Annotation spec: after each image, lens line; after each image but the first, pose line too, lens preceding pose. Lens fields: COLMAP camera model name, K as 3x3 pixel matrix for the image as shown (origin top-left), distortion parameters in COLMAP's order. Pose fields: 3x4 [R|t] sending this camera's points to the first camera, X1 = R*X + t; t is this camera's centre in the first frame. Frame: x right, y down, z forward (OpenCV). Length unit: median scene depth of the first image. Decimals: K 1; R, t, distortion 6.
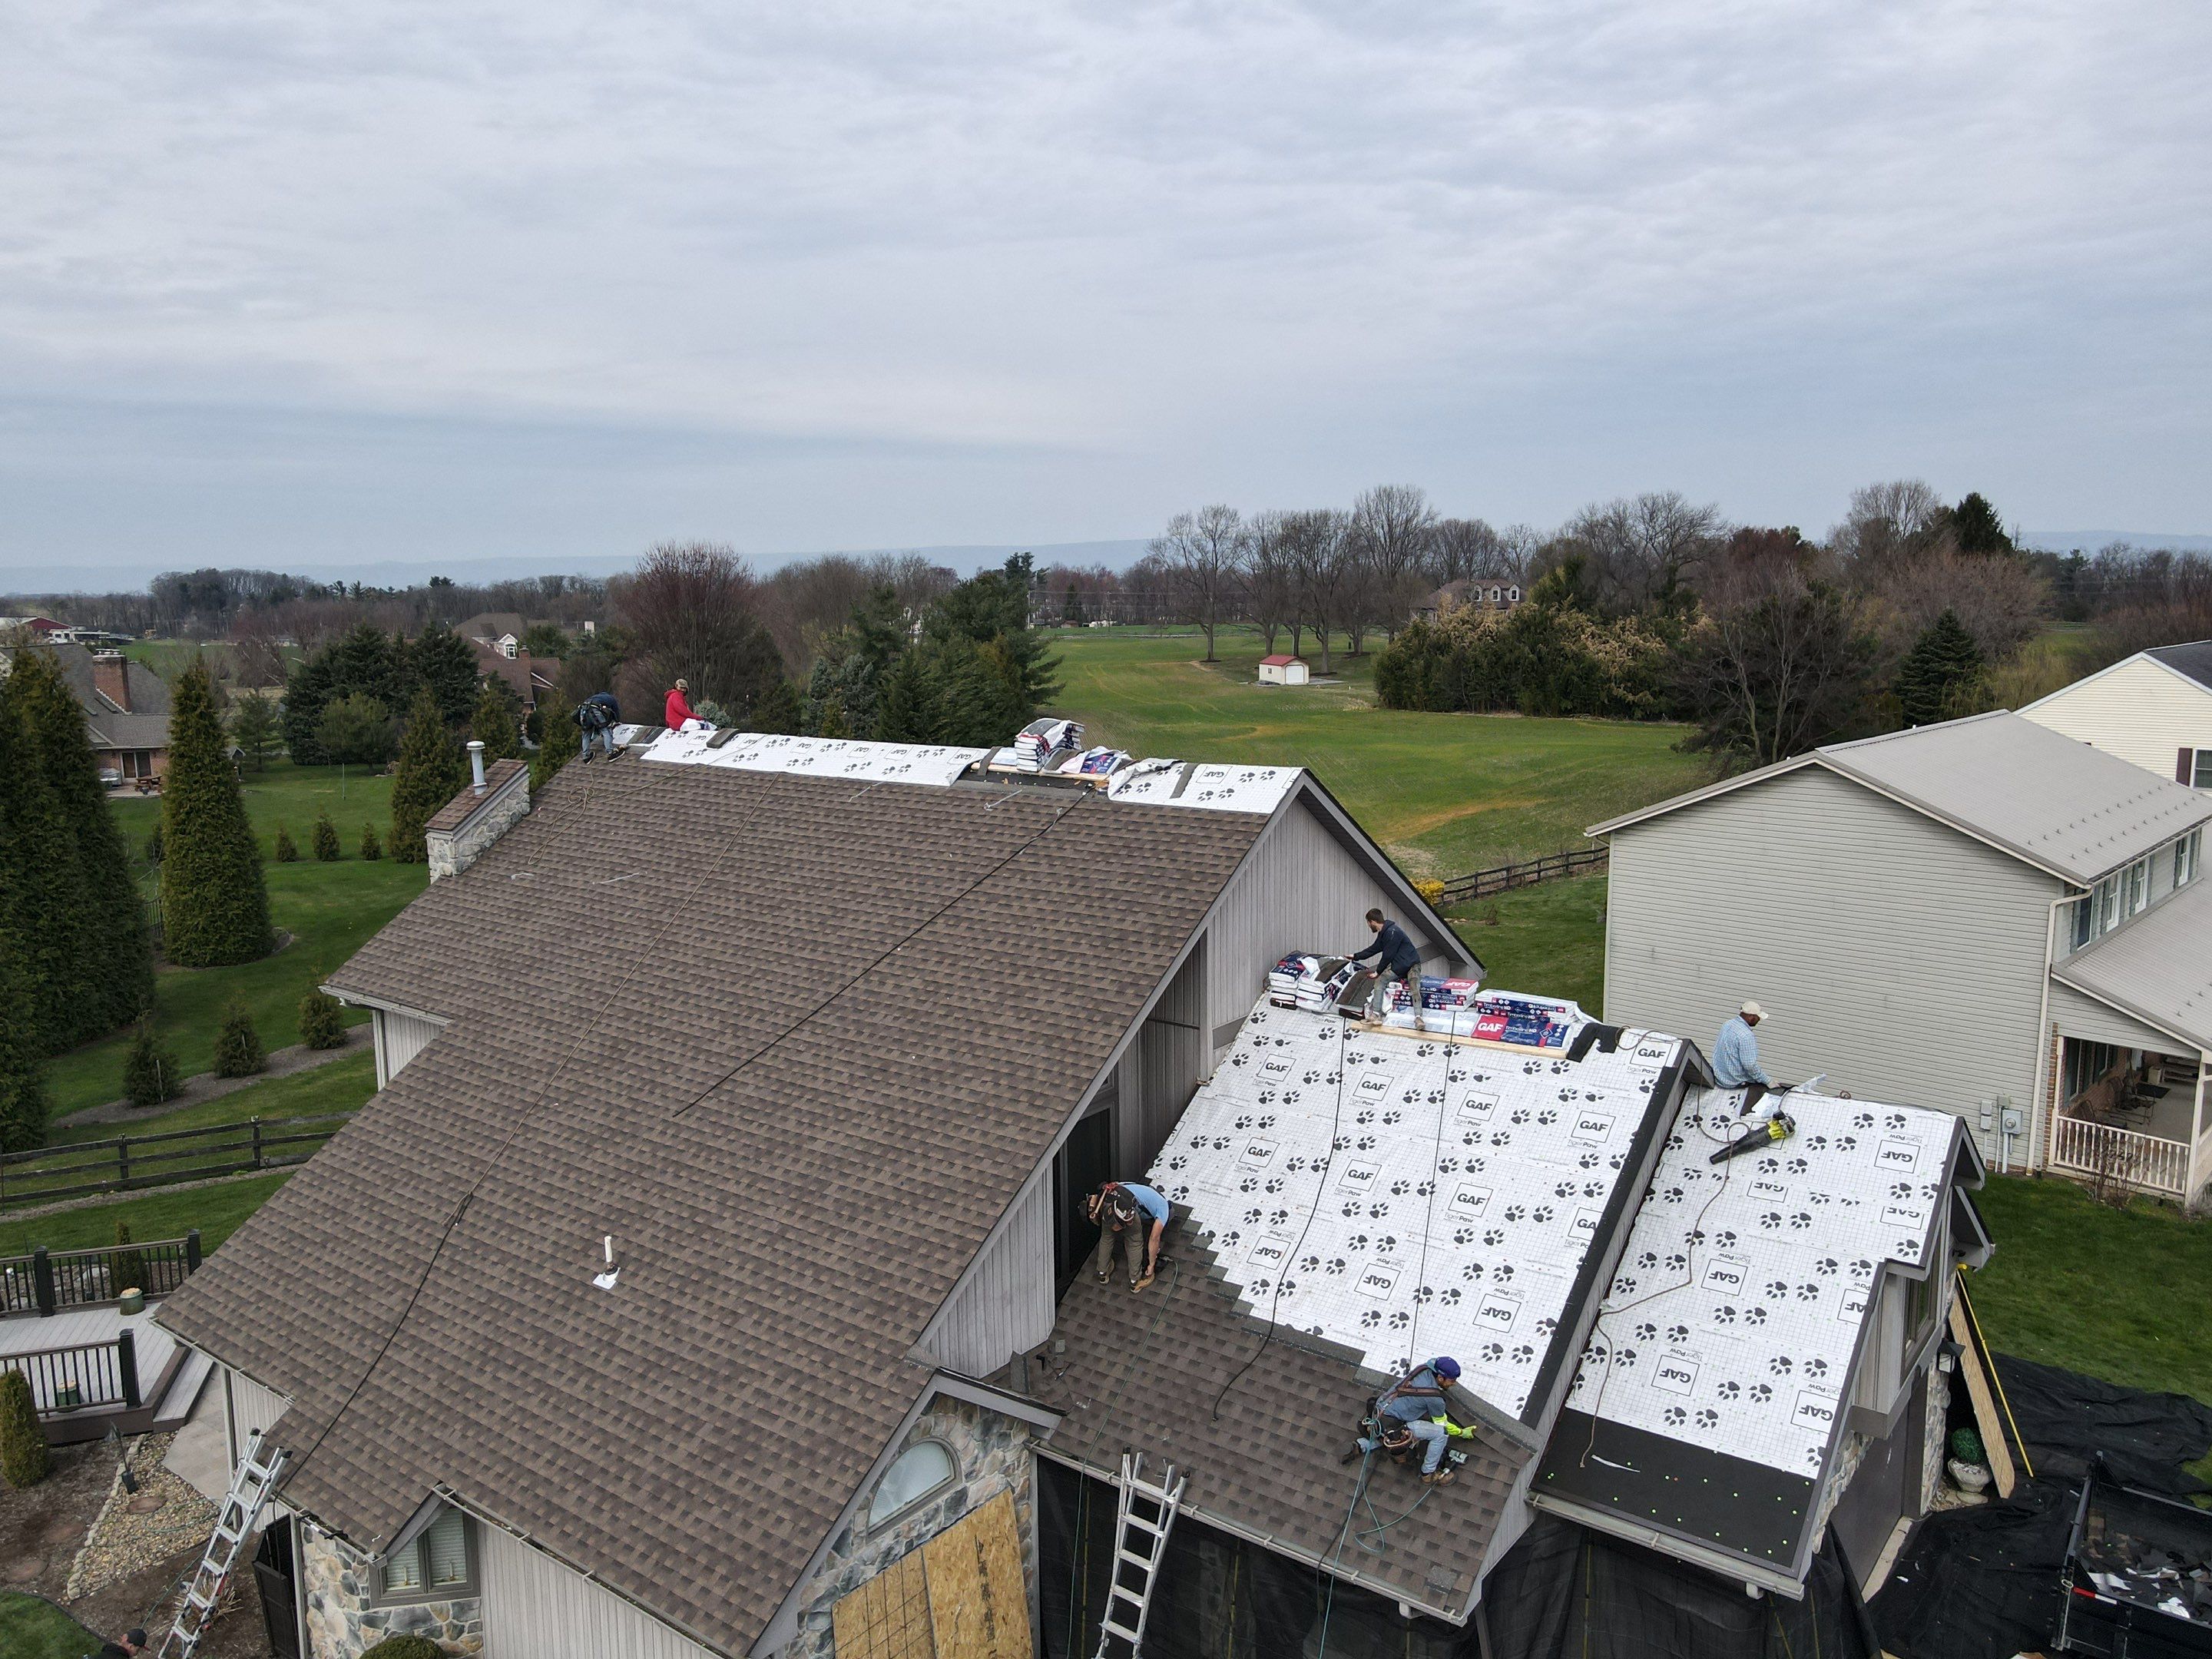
lens RADIAL K [[1623.5, 0, 1096.3], [0, 1623.5, 834.2], [0, 0, 1]] dist [0.005027, 0.019014]
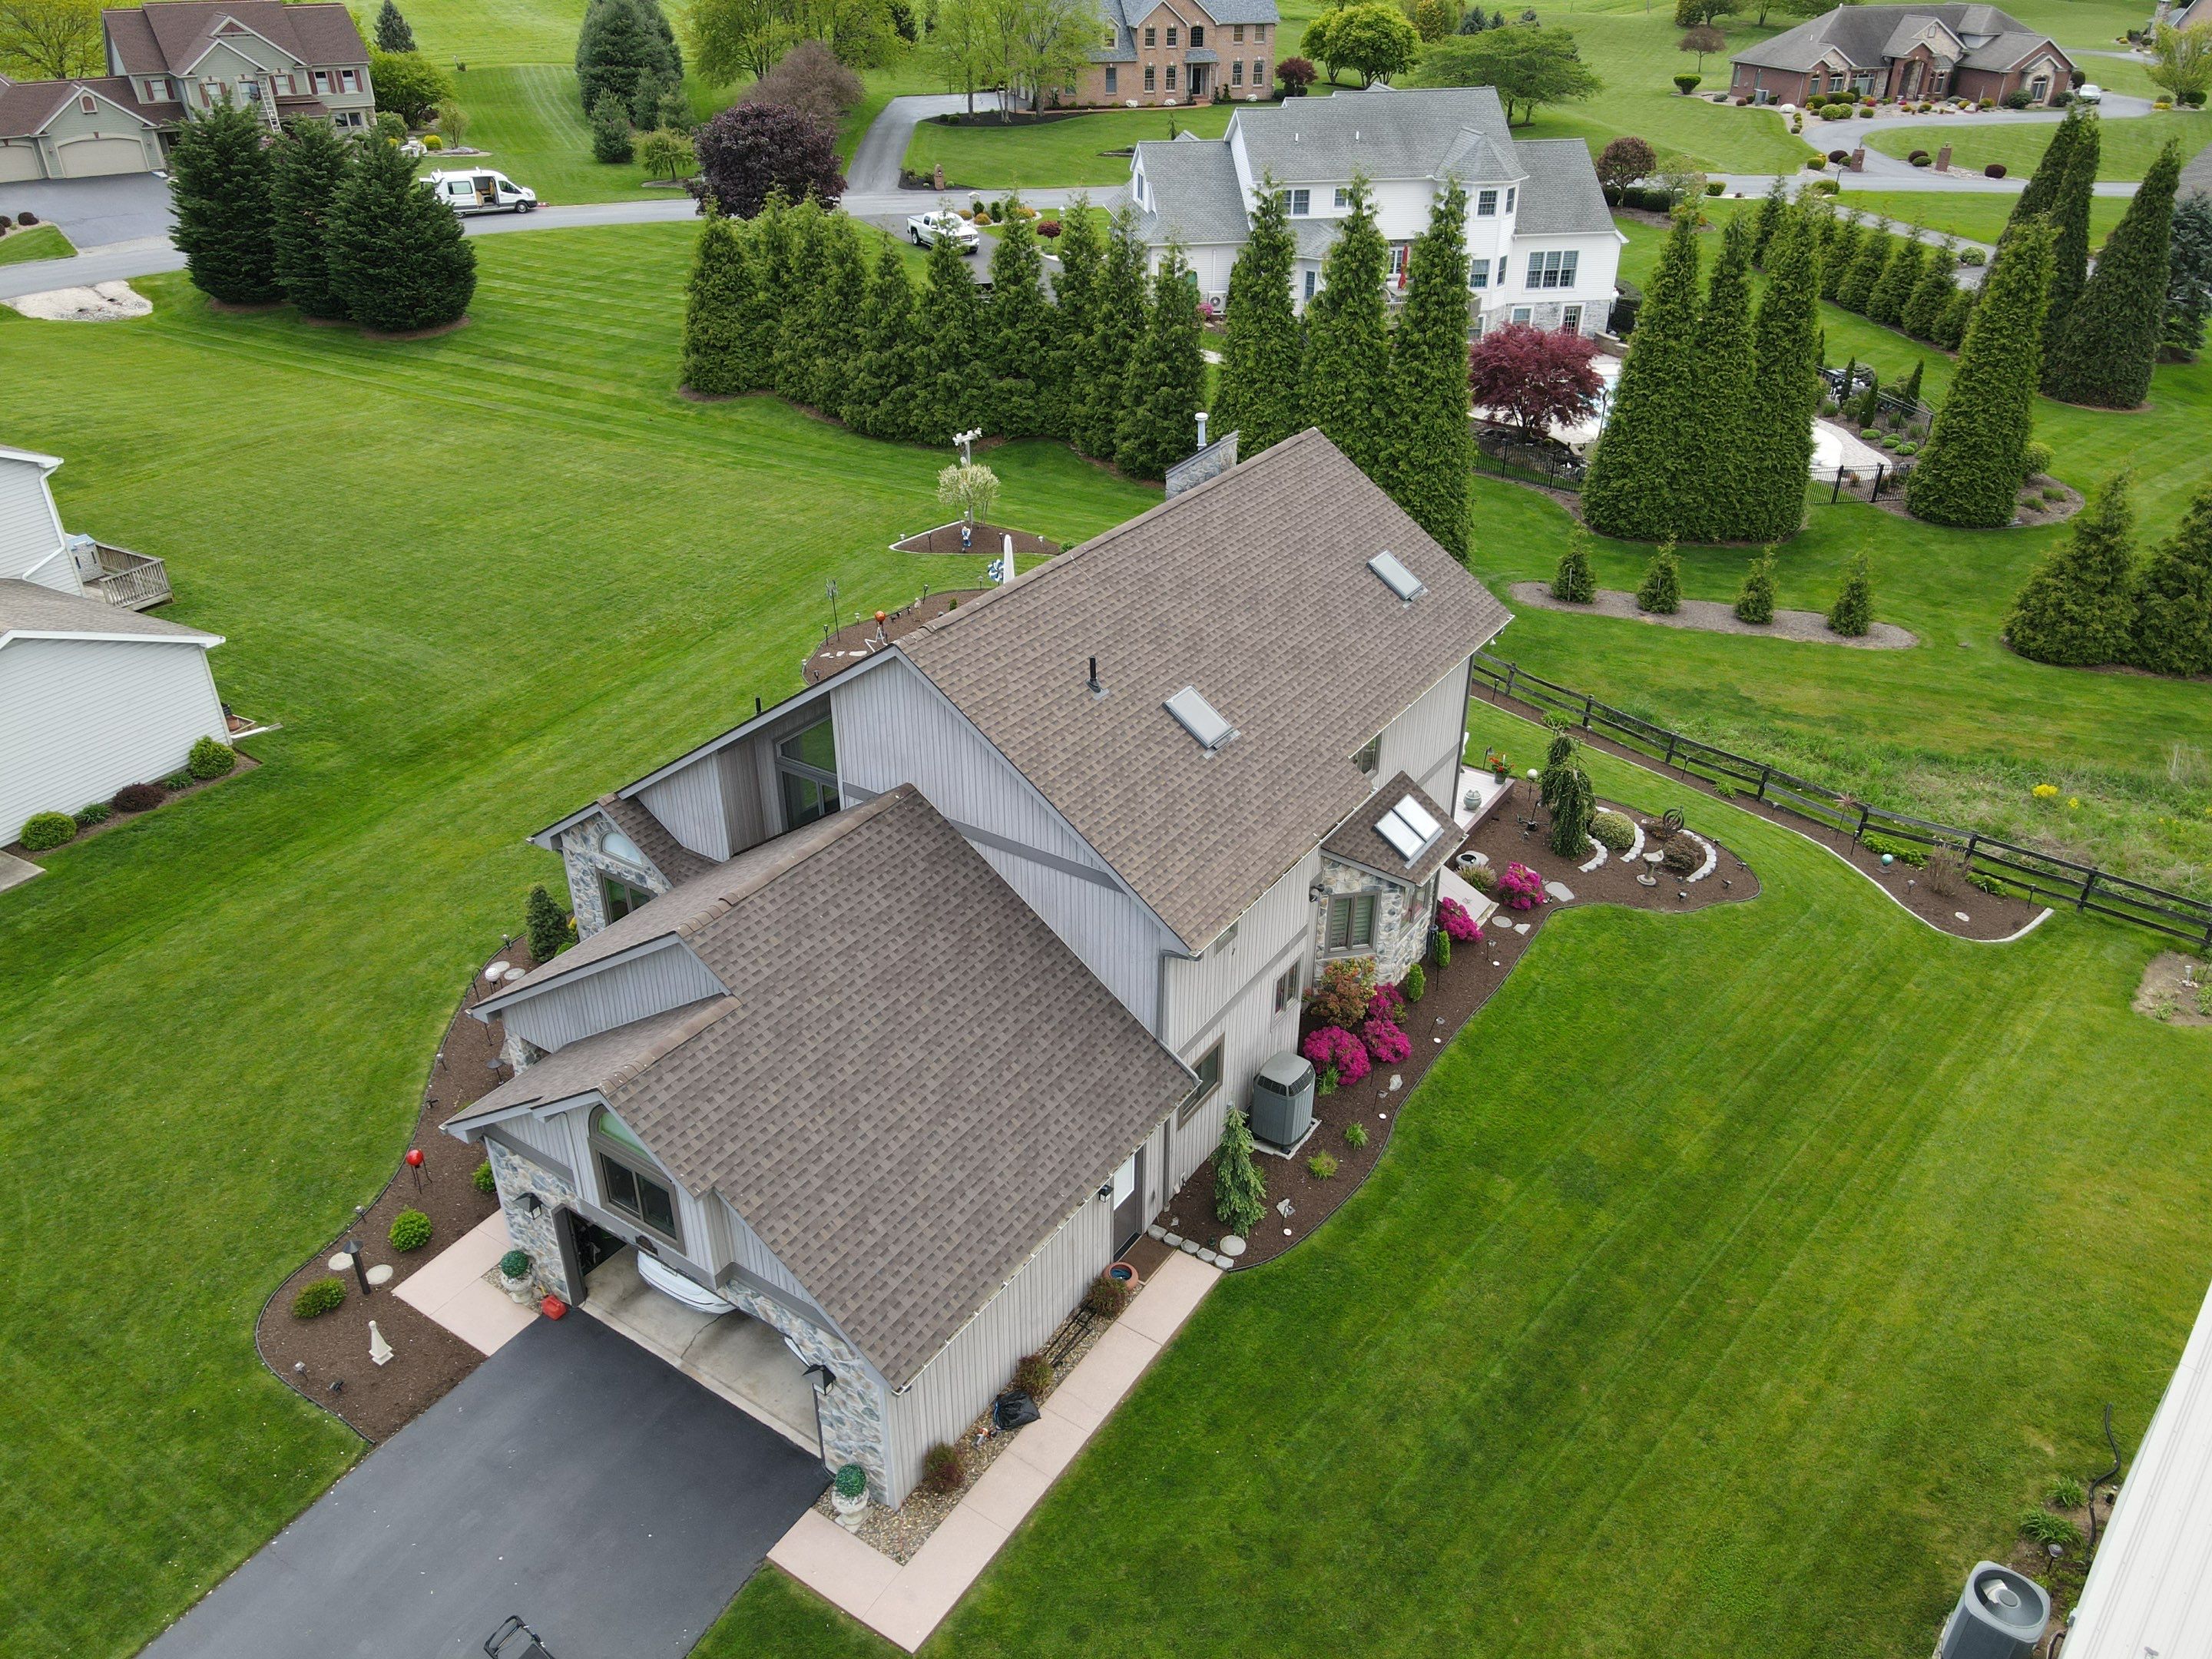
lens RADIAL K [[1623.5, 0, 1095.9], [0, 1623.5, 832.5], [0, 0, 1]] dist [0.005027, 0.019014]
pose [[0.064440, 0.510468, -0.857479, 0.985059], [-0.150258, 0.854432, 0.497362, -0.430285], [0.986544, 0.096793, 0.131762, 0.774174]]
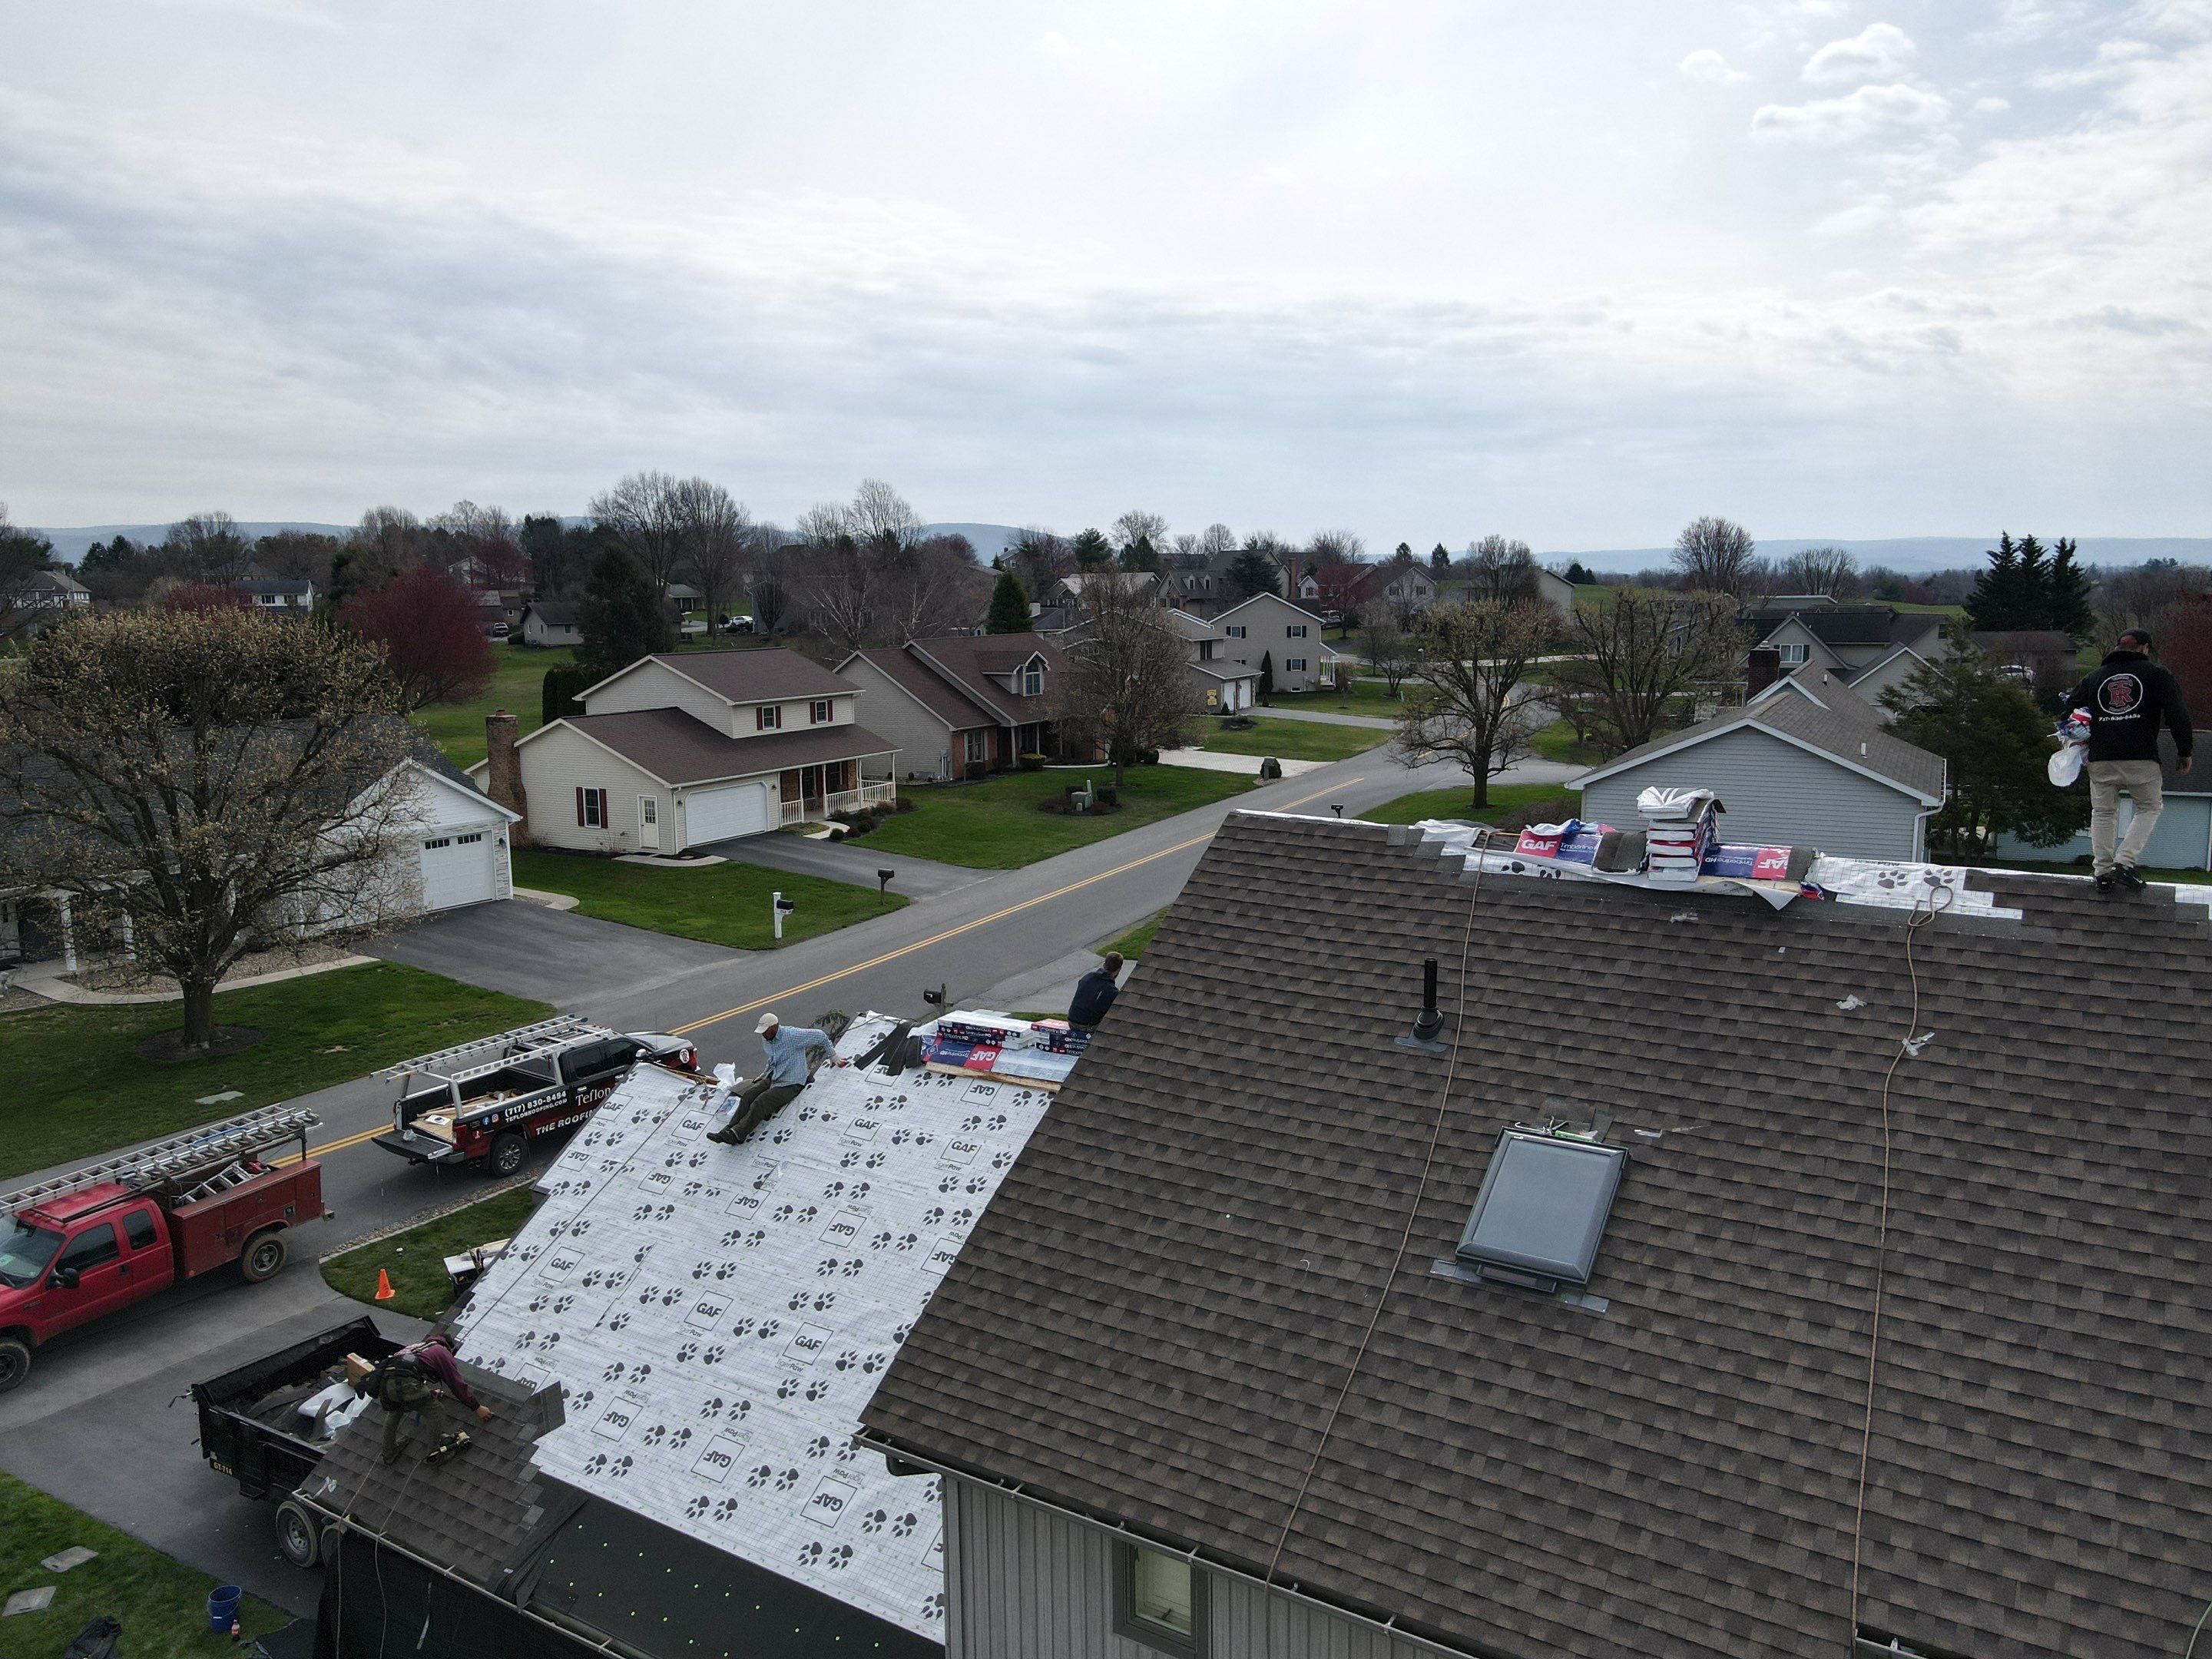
lens RADIAL K [[1623.5, 0, 1092.8], [0, 1623.5, 824.6], [0, 0, 1]] dist [0.005027, 0.019014]
pose [[-0.996405, 0.033017, -0.078023, 0.196788], [0.008810, 0.956324, 0.292176, -0.198026], [0.084262, 0.290438, -0.953177, 1.327626]]
